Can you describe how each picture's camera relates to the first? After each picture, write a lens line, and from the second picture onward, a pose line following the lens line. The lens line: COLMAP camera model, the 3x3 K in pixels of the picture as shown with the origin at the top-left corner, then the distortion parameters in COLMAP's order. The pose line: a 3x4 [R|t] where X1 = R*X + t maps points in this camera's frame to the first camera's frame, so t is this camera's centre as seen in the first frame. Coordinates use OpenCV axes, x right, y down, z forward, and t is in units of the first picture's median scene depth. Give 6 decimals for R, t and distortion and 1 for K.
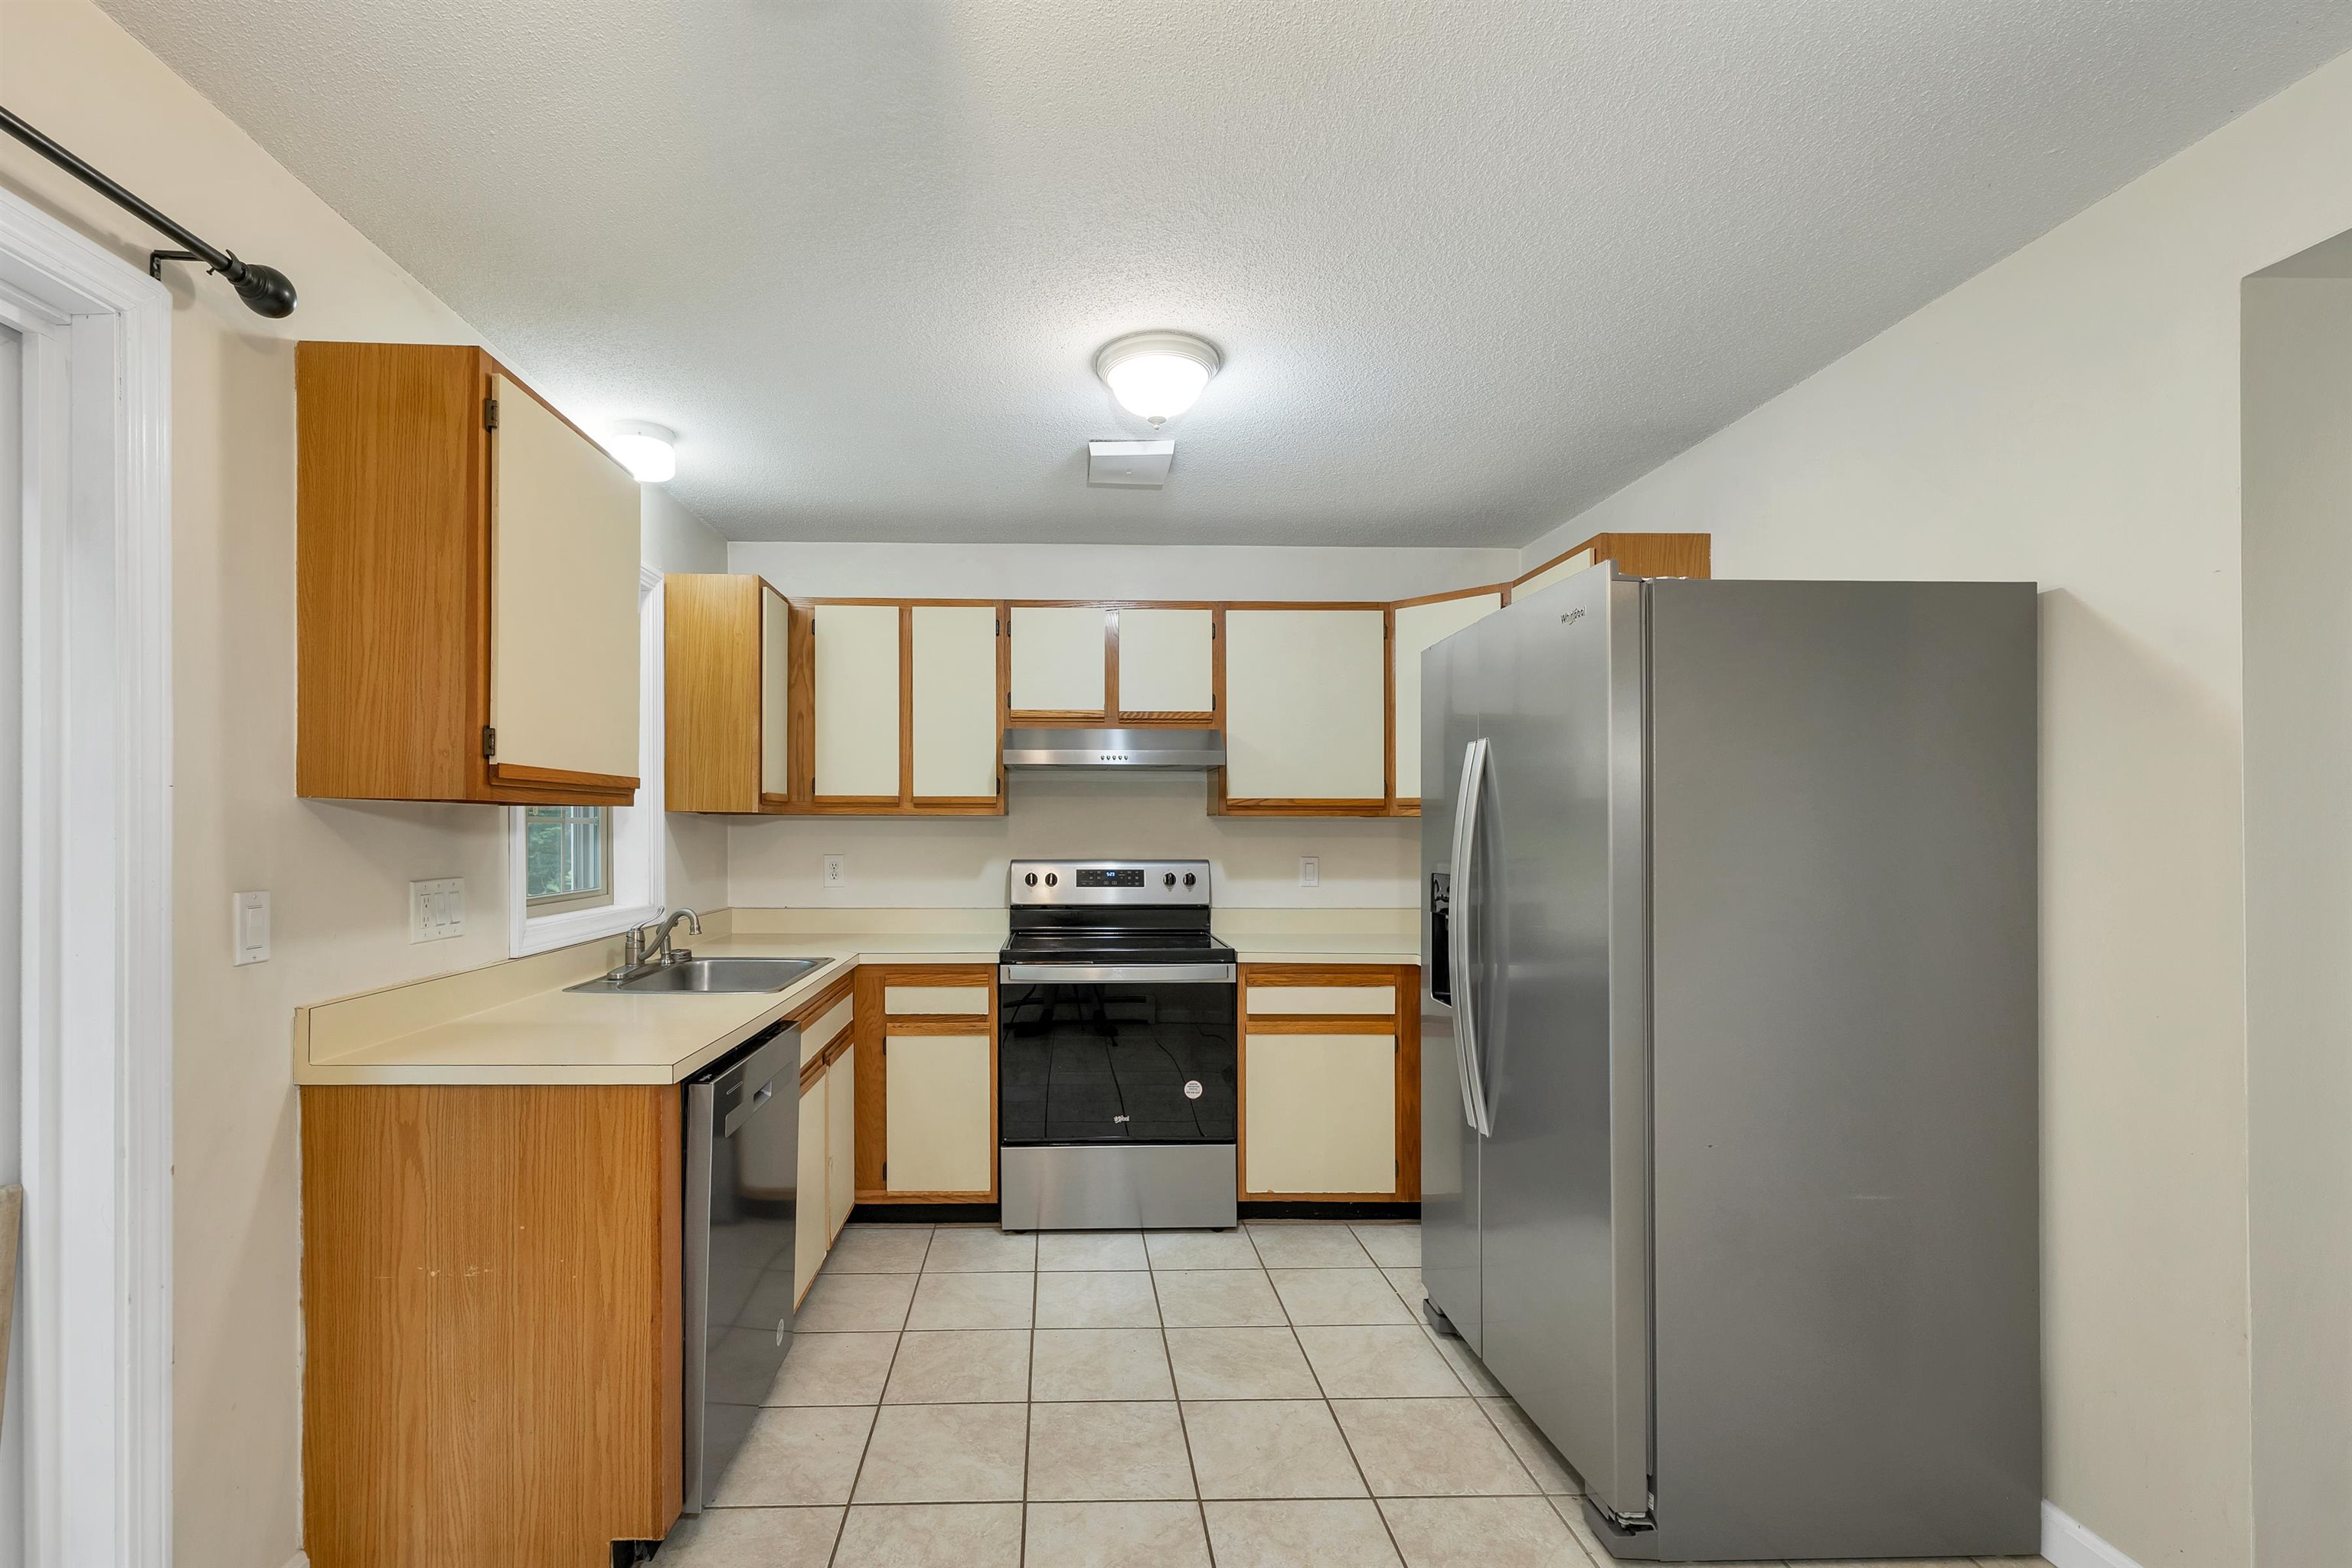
lens RADIAL K [[977.3, 0, 1108.8], [0, 977.3, 826.2], [0, 0, 1]] dist [0.003373, -0.001771]
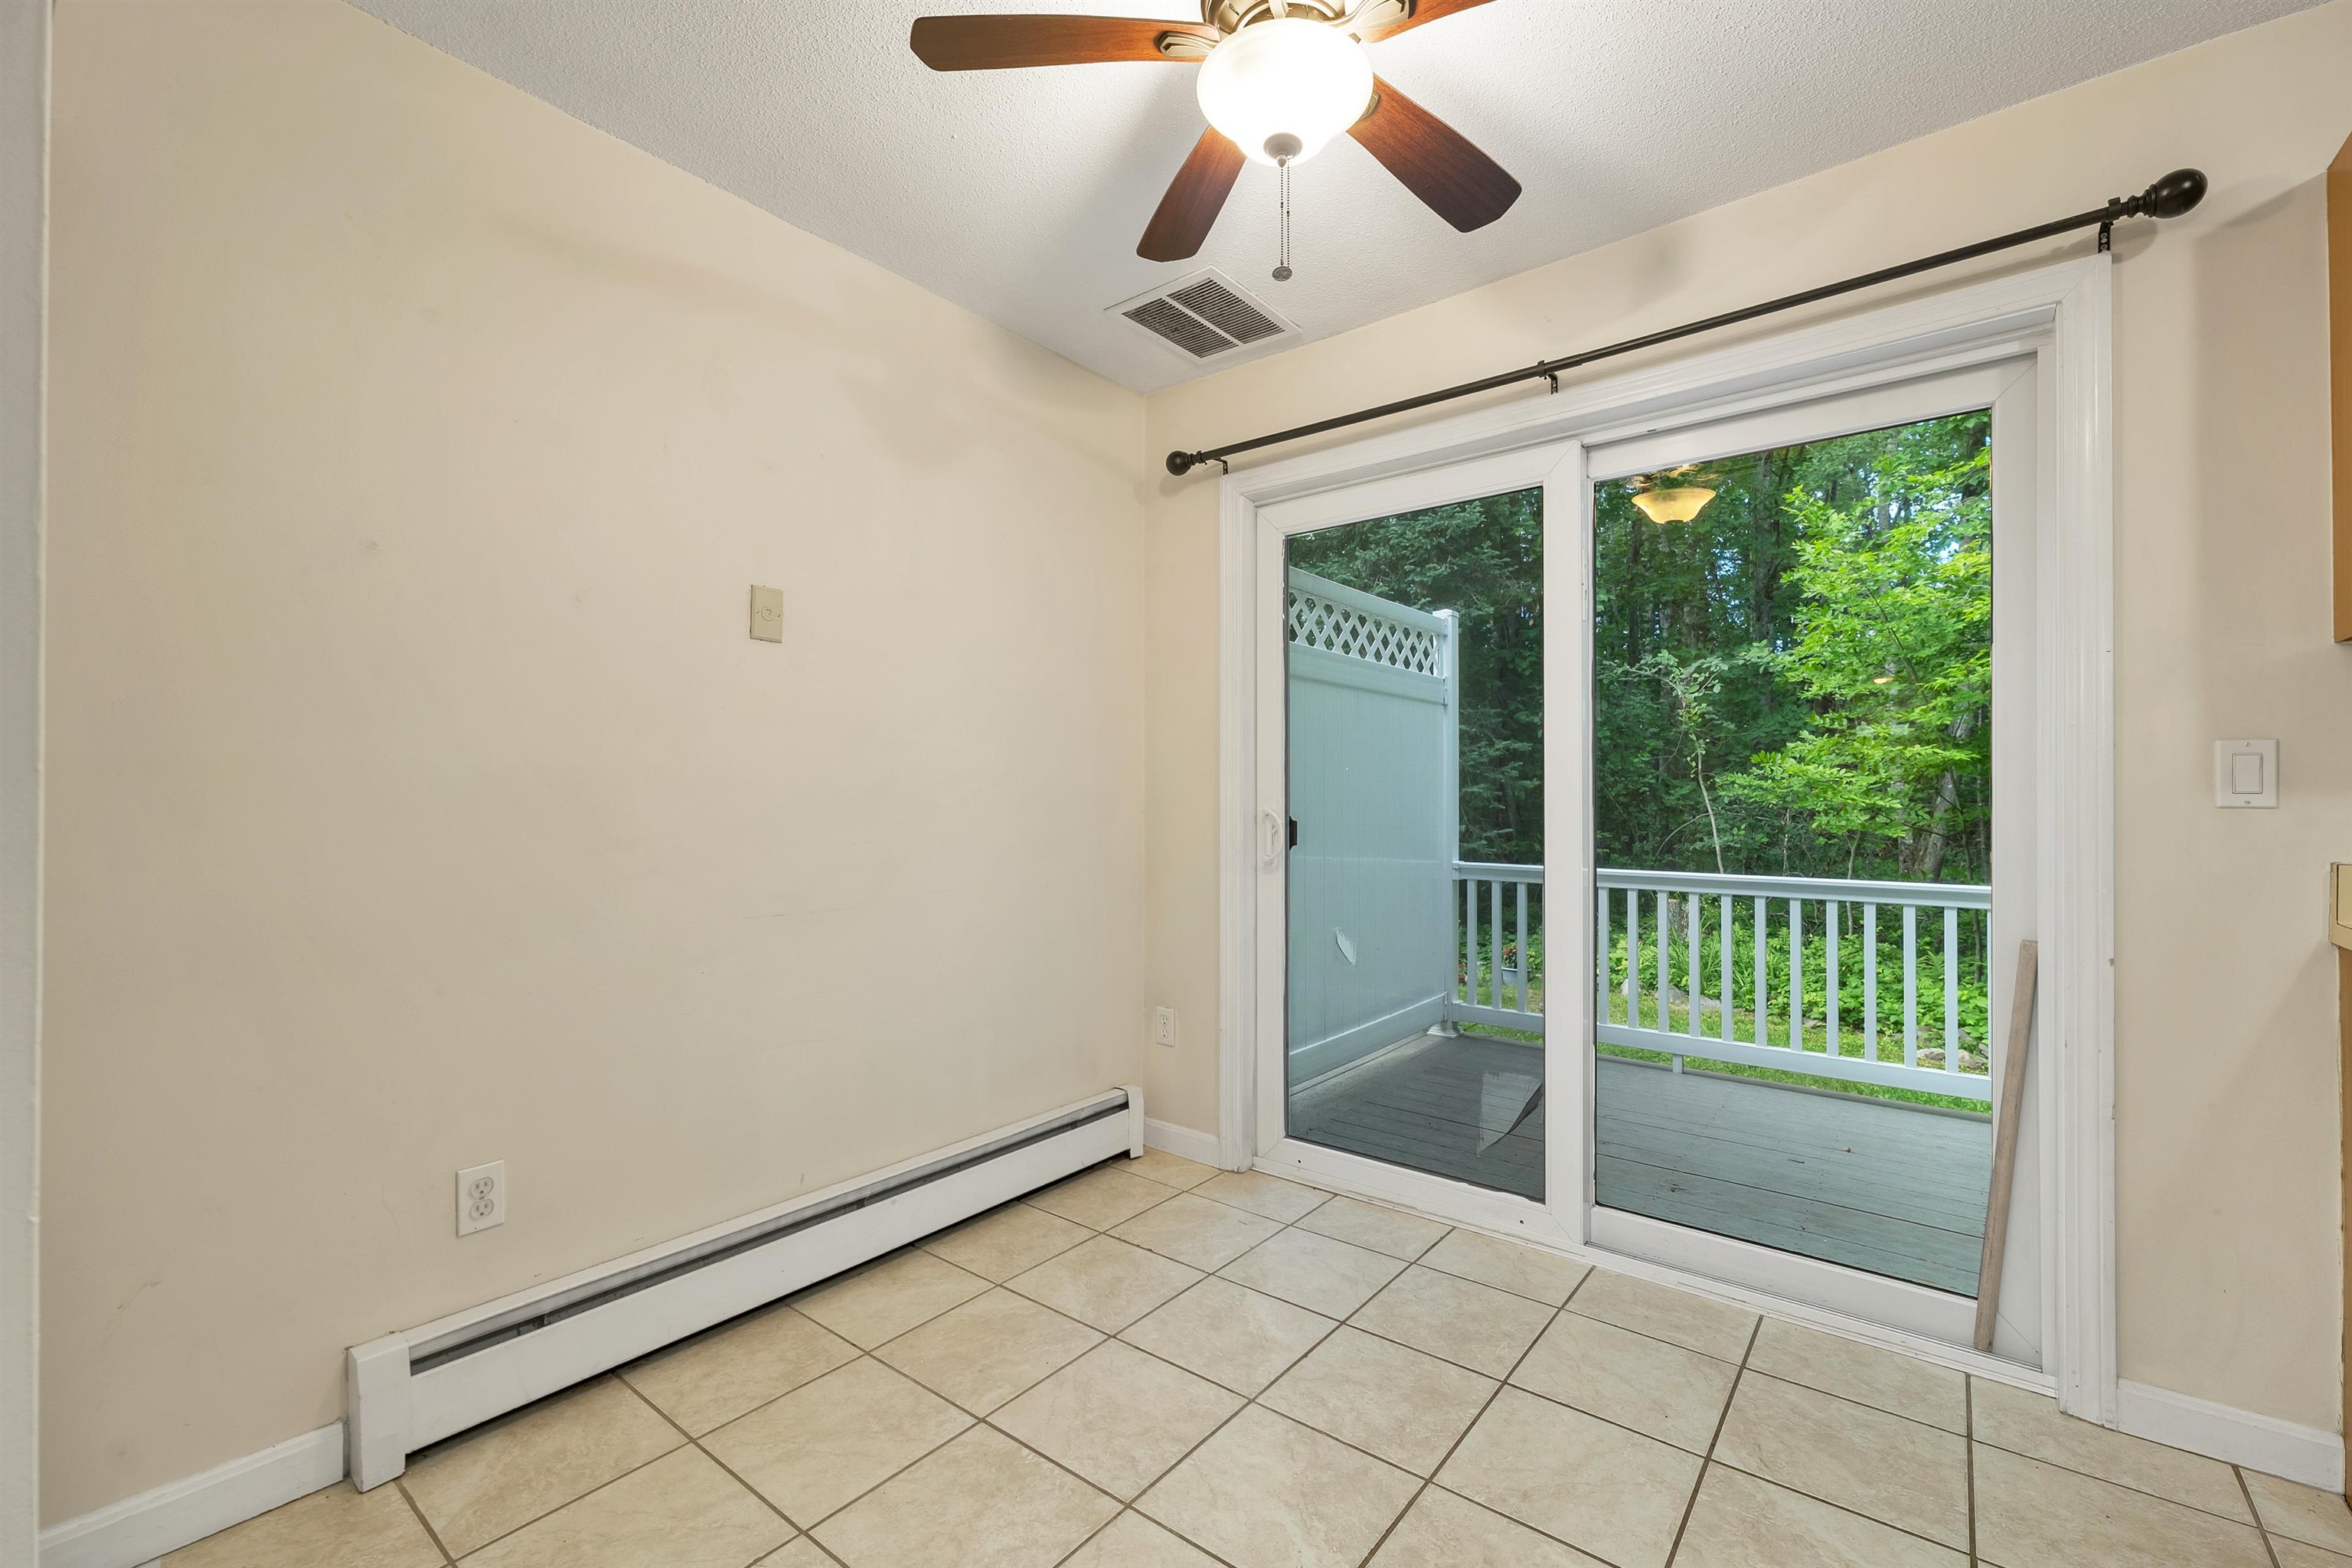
lens RADIAL K [[977.3, 0, 1163.3], [0, 977.3, 791.6], [0, 0, 1]] dist [0.003373, -0.001771]
pose [[-0.647664, -0.007645, -0.761887, 0.321085], [0.000633, 0.999944, -0.010572, 0.062464], [0.761925, -0.007330, -0.647623, 0.372877]]
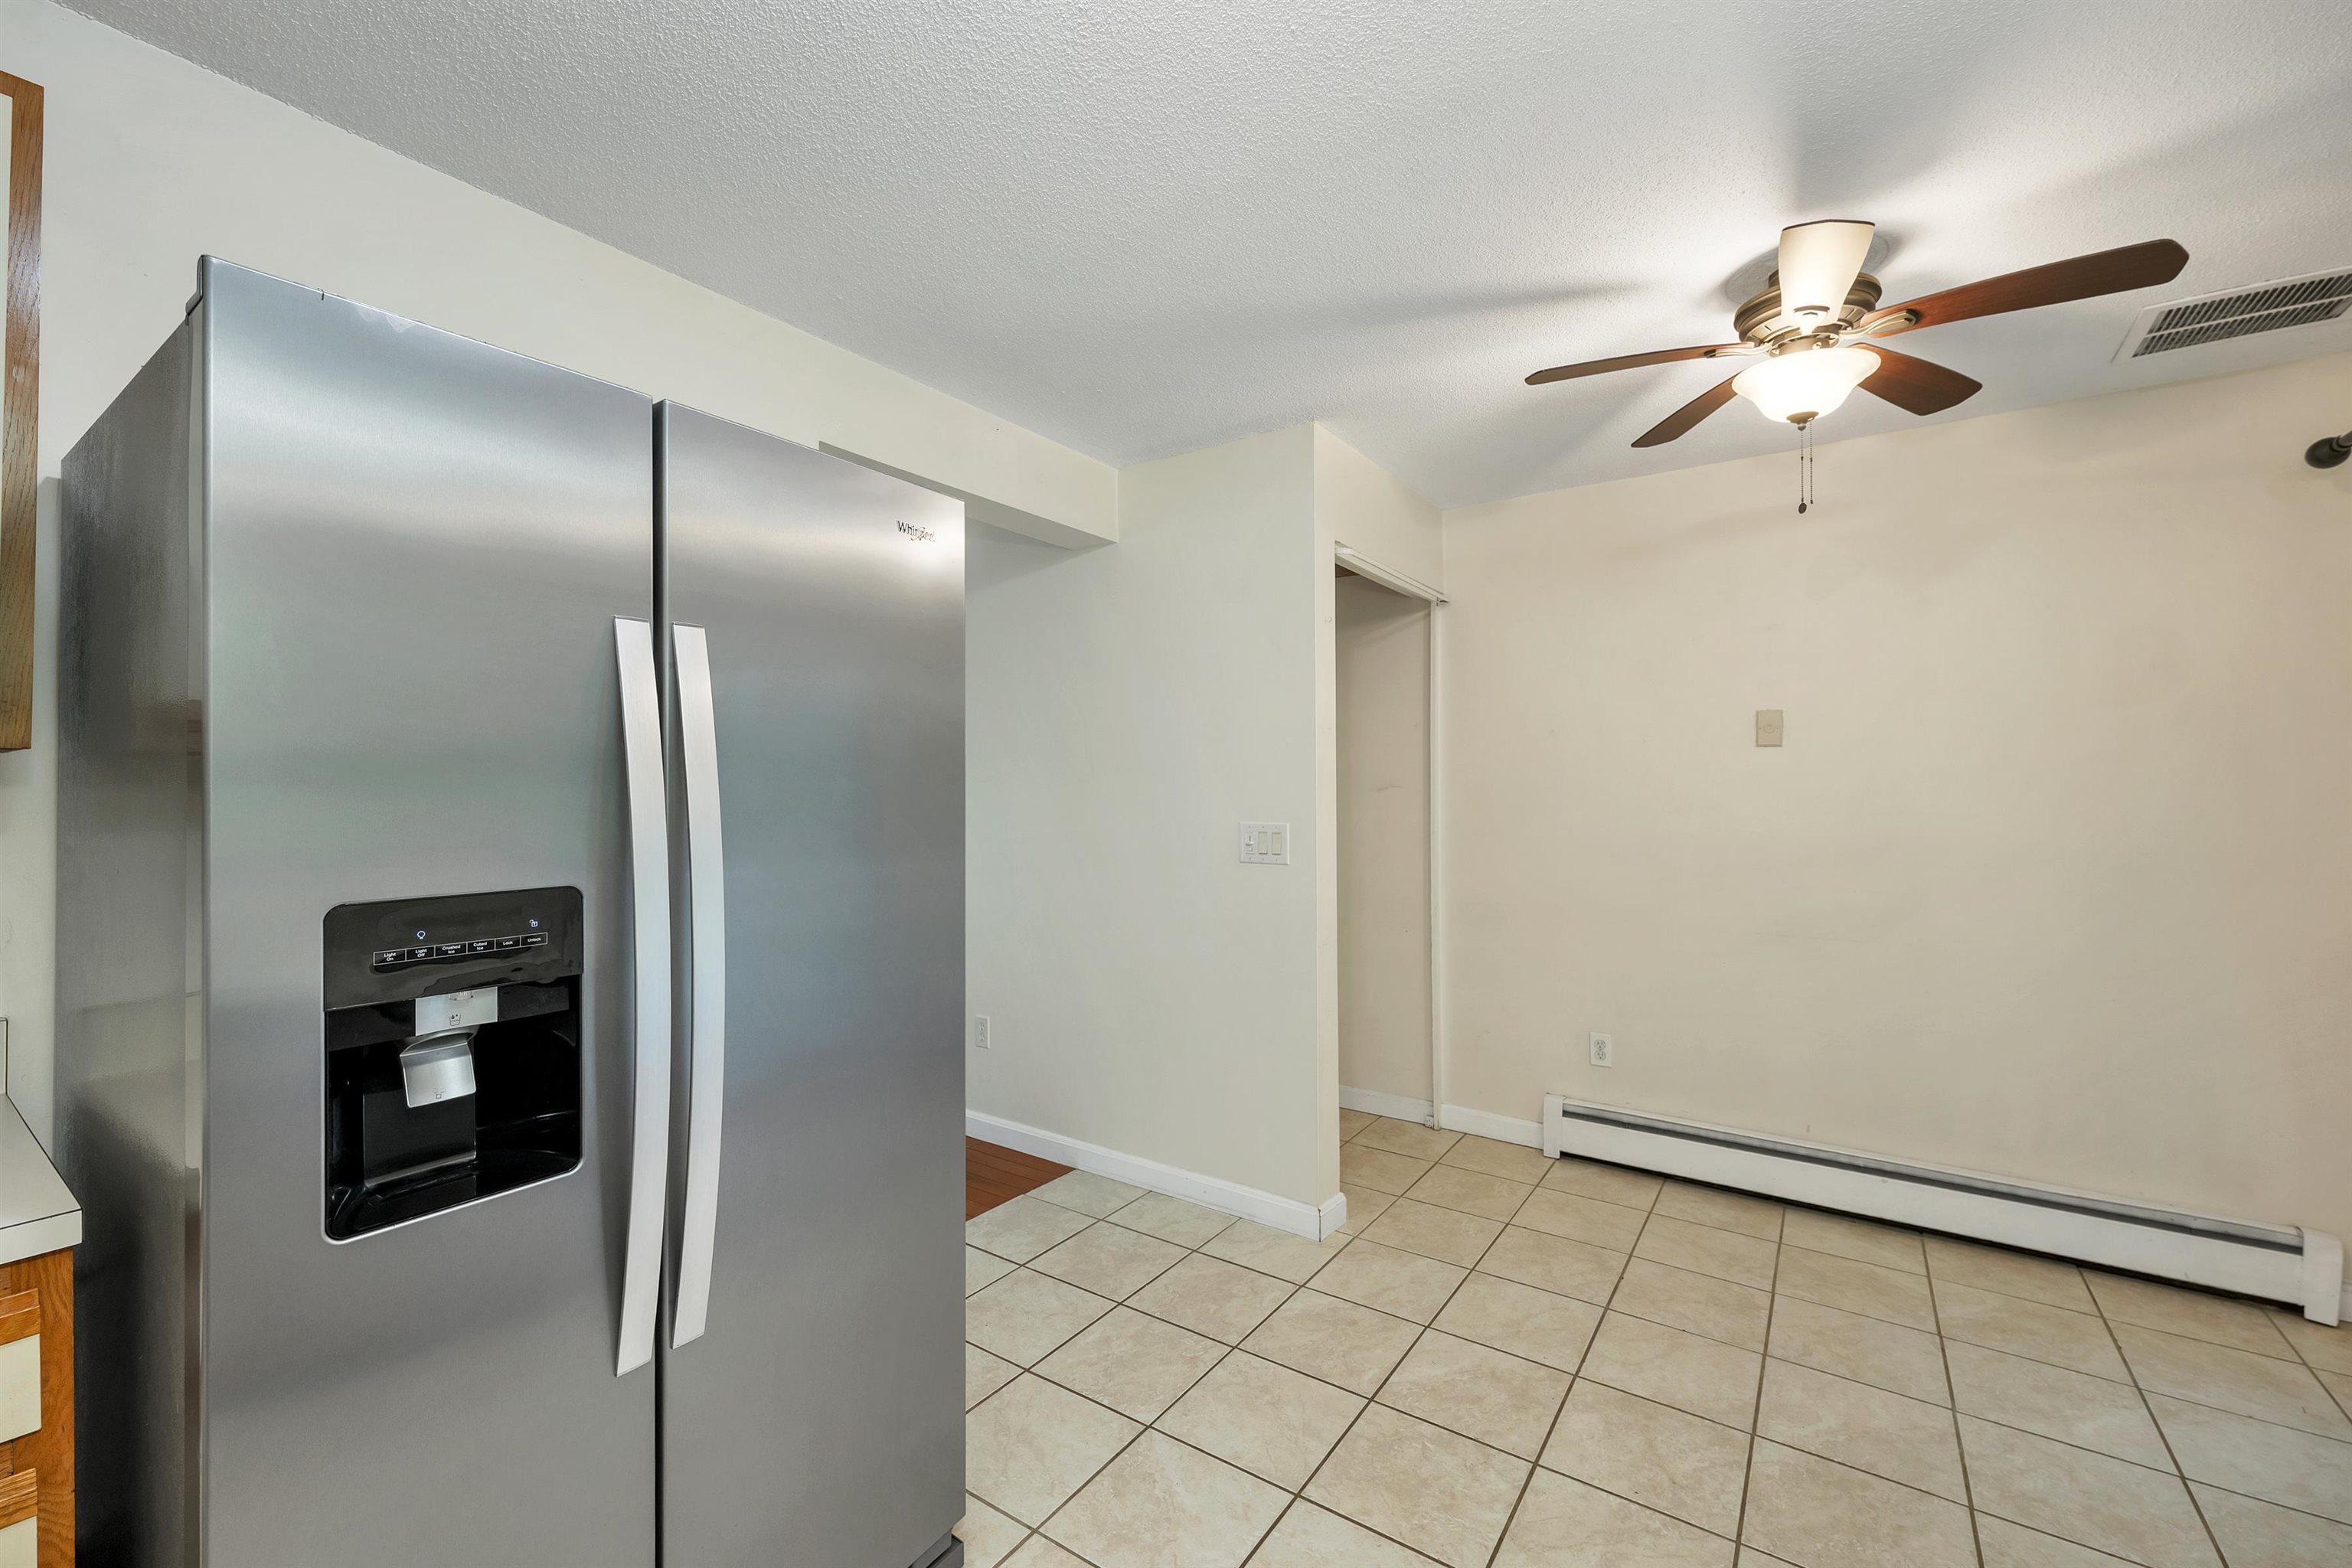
lens RADIAL K [[977.3, 0, 1141.1], [0, 977.3, 785.6], [0, 0, 1]] dist [0.003373, -0.001771]
pose [[-0.783150, -0.001150, 0.621832, -0.101394], [-0.006521, 0.999958, -0.006364, 0.005372], [-0.621799, -0.009039, -0.783125, 0.861350]]
